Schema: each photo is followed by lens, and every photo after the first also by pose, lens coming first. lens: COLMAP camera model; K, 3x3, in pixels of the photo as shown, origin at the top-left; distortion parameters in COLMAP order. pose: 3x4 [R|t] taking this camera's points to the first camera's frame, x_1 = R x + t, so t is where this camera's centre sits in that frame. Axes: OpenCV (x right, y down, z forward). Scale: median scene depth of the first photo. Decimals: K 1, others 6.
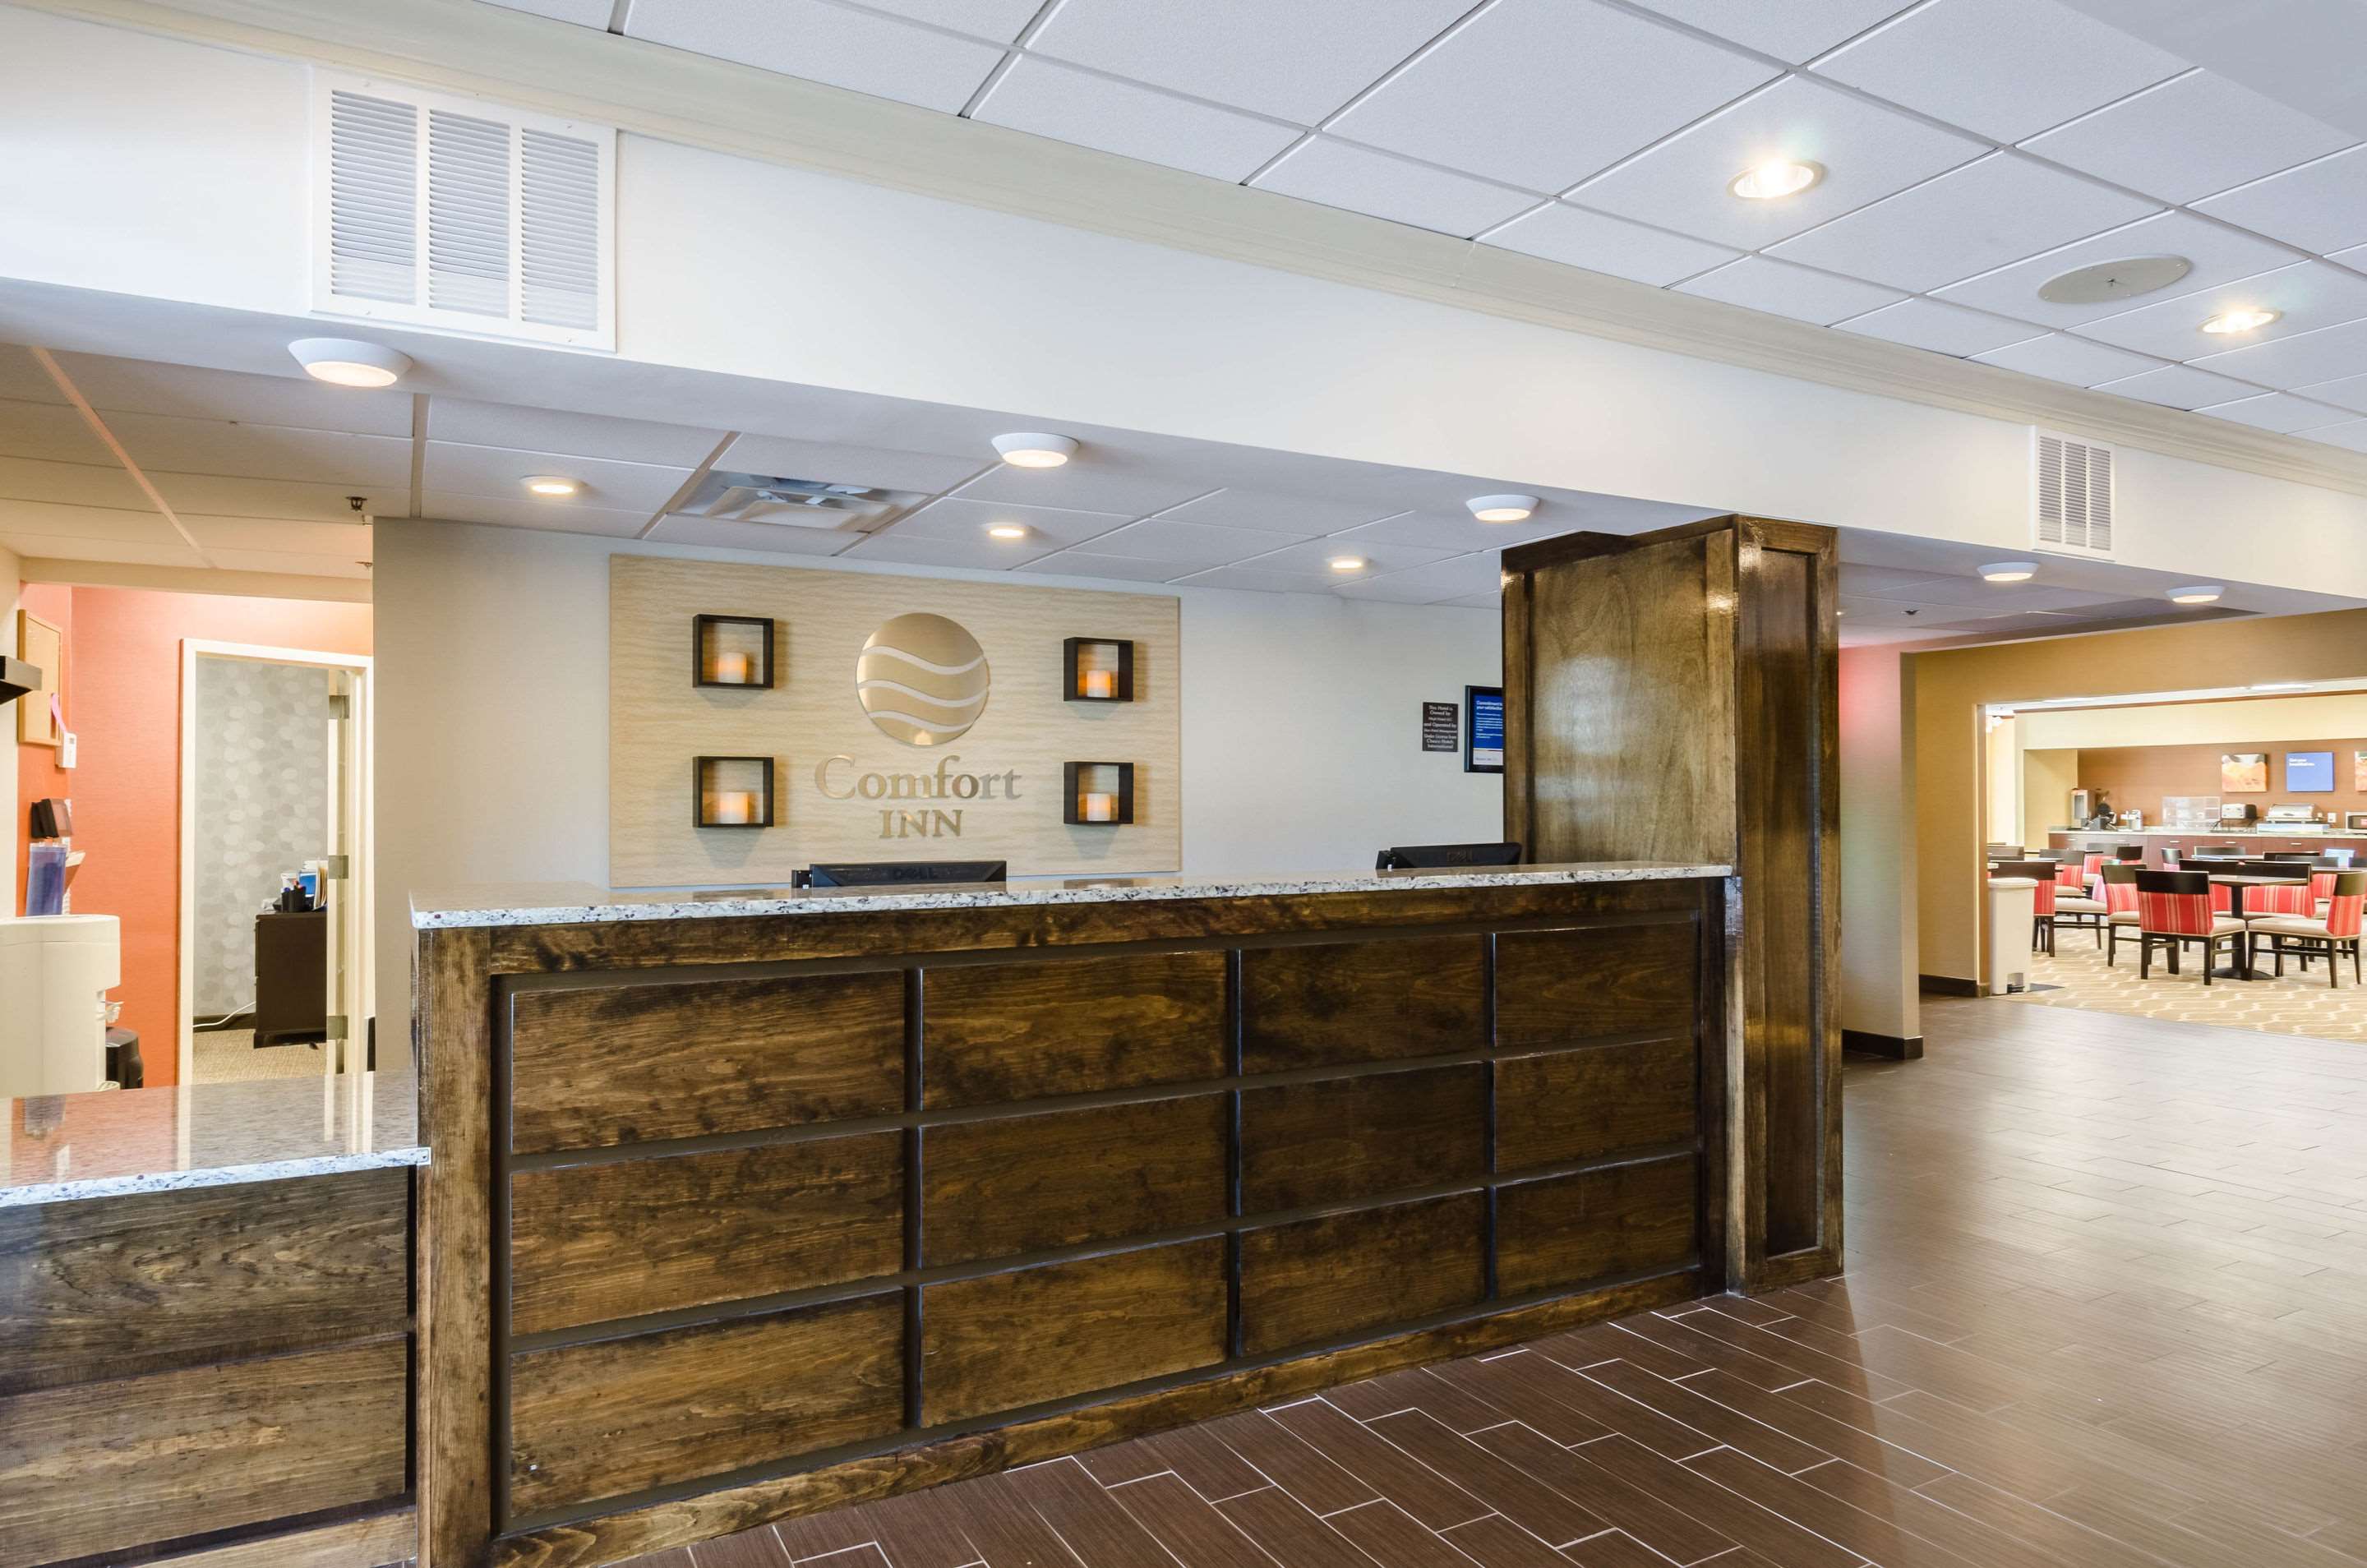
lens RADIAL K [[1357.7, 0, 1183.5], [0, 1357.7, 784.0], [0, 0, 1]] dist [-0.001046, -0.000760]
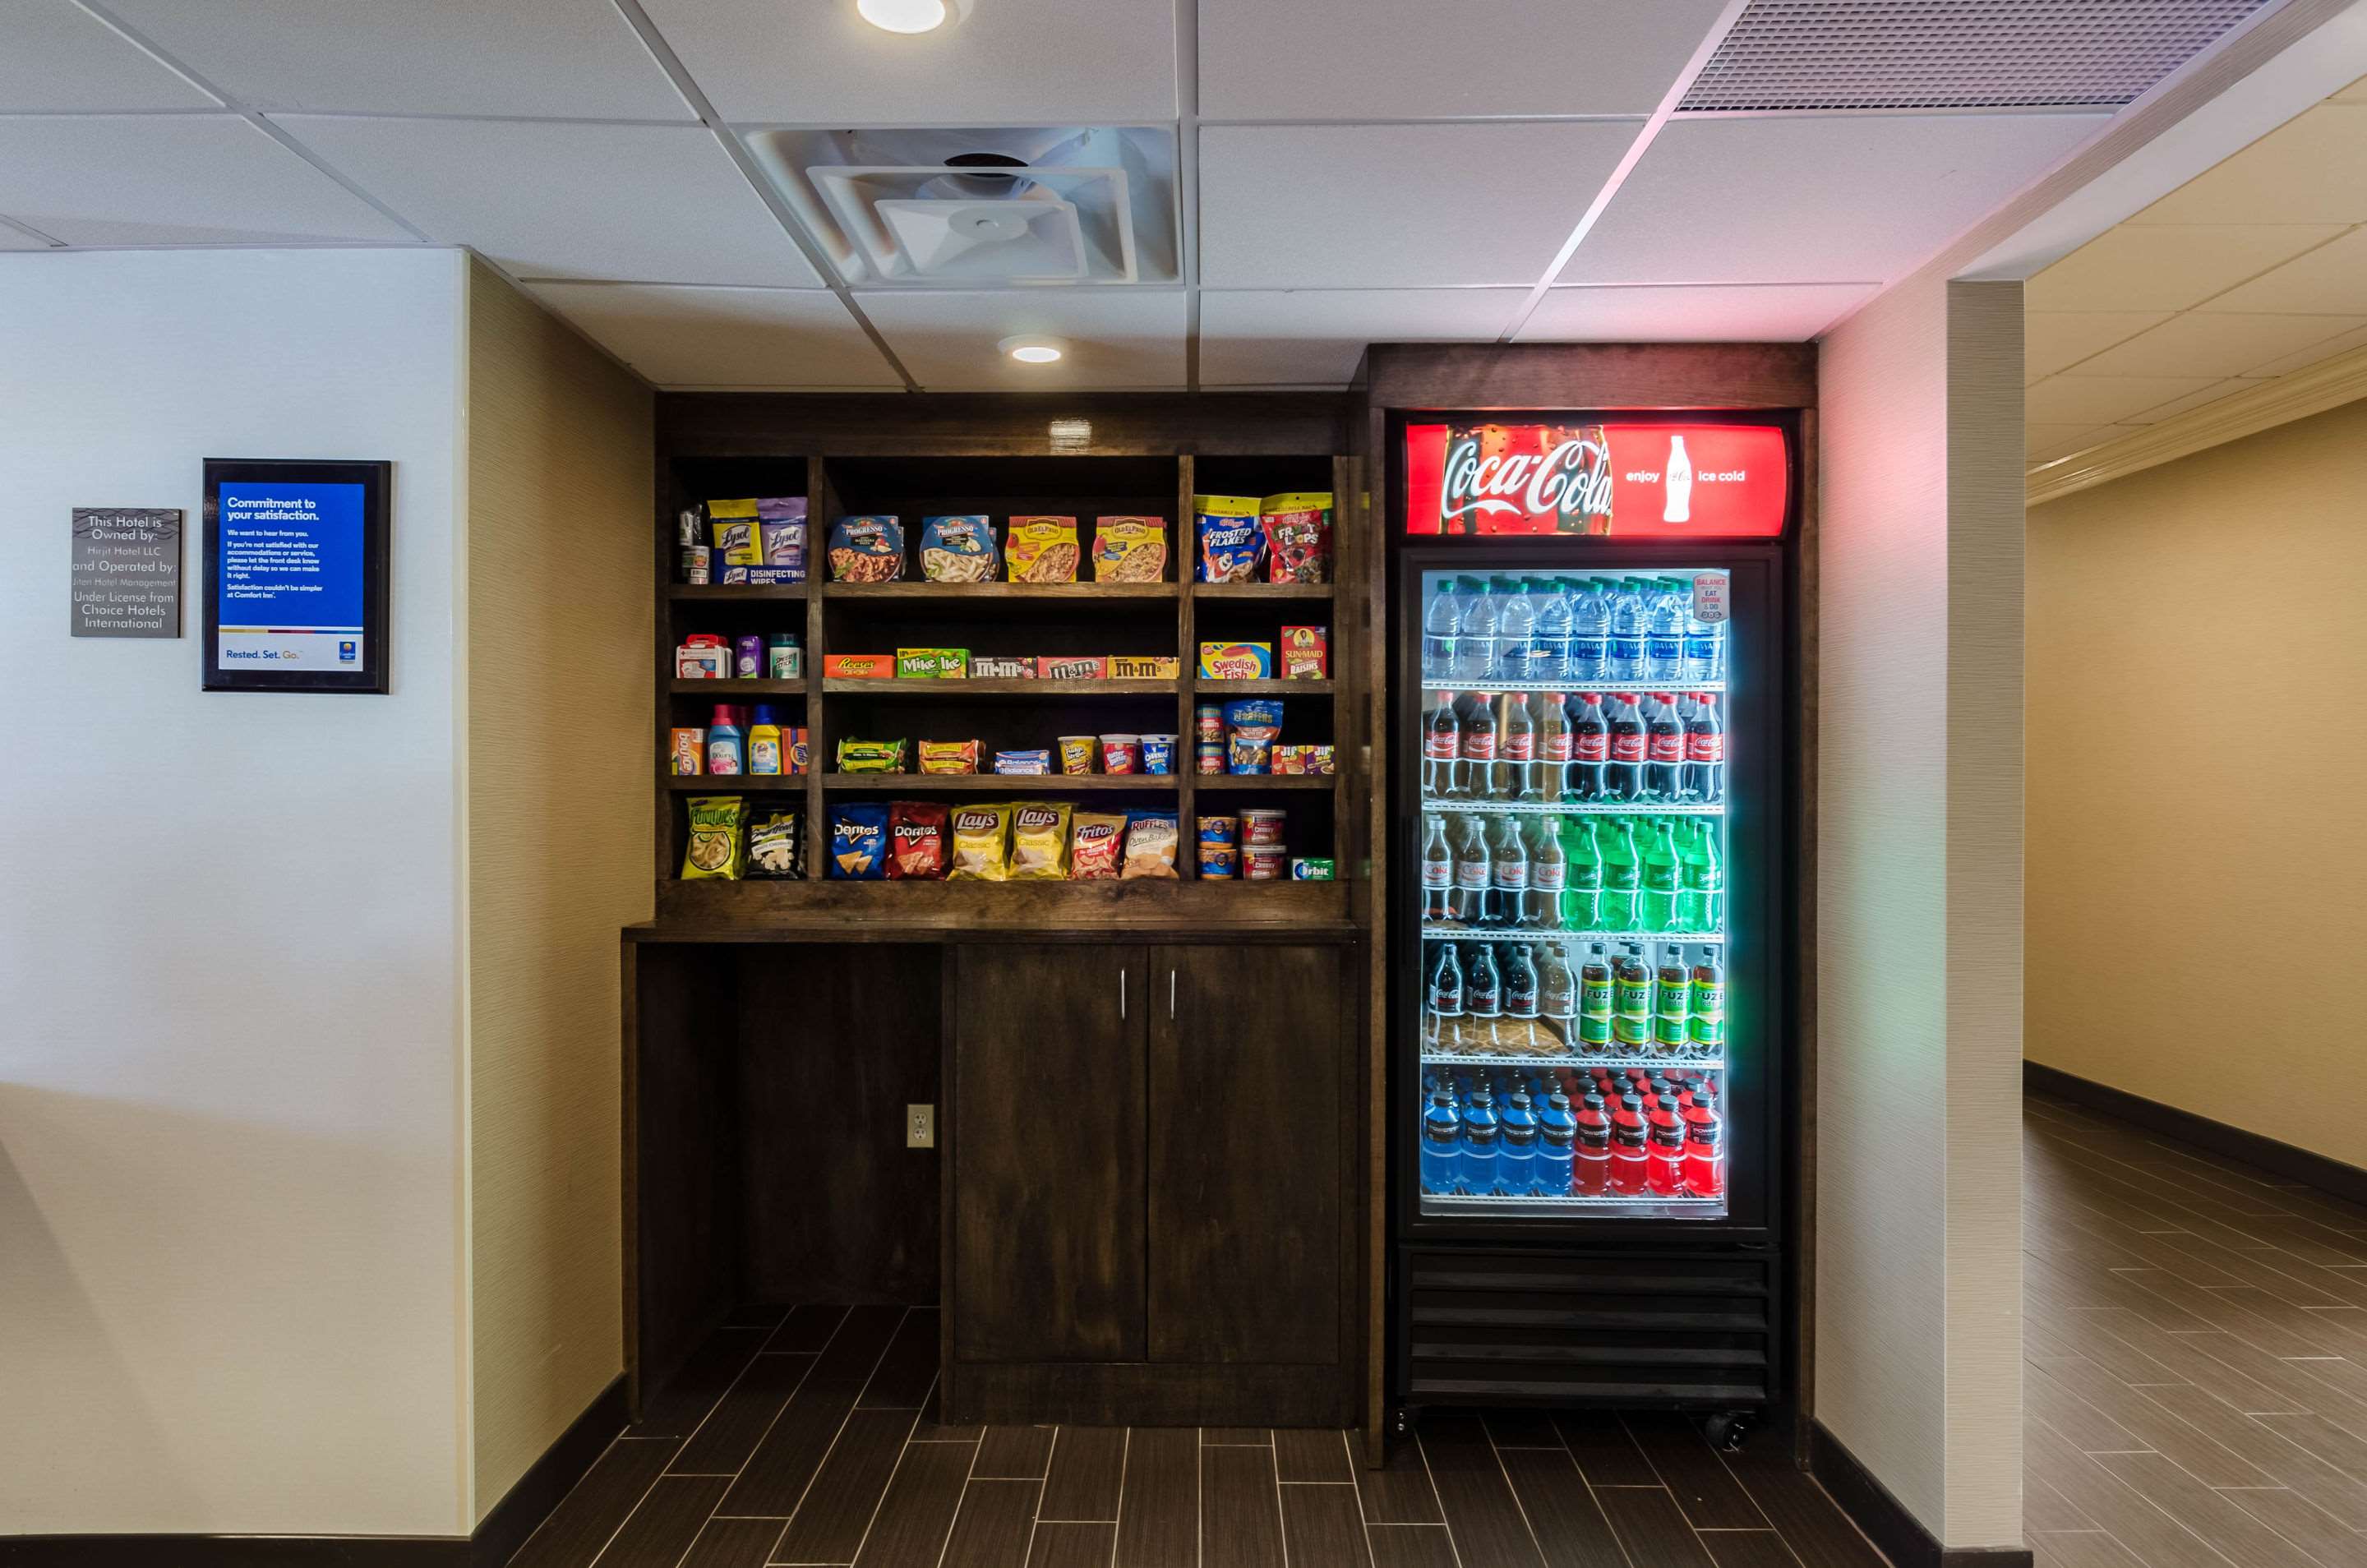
lens RADIAL K [[1343.6, 0, 1134.3], [0, 1343.6, 782.1], [0, 0, 1]] dist [0.000851, -0.001495]
pose [[0.882211, 0.000805, -0.470854, 1.168616], [0.004184, 0.999946, 0.009548, 0.027623], [0.470836, -0.010394, 0.882159, 1.545930]]
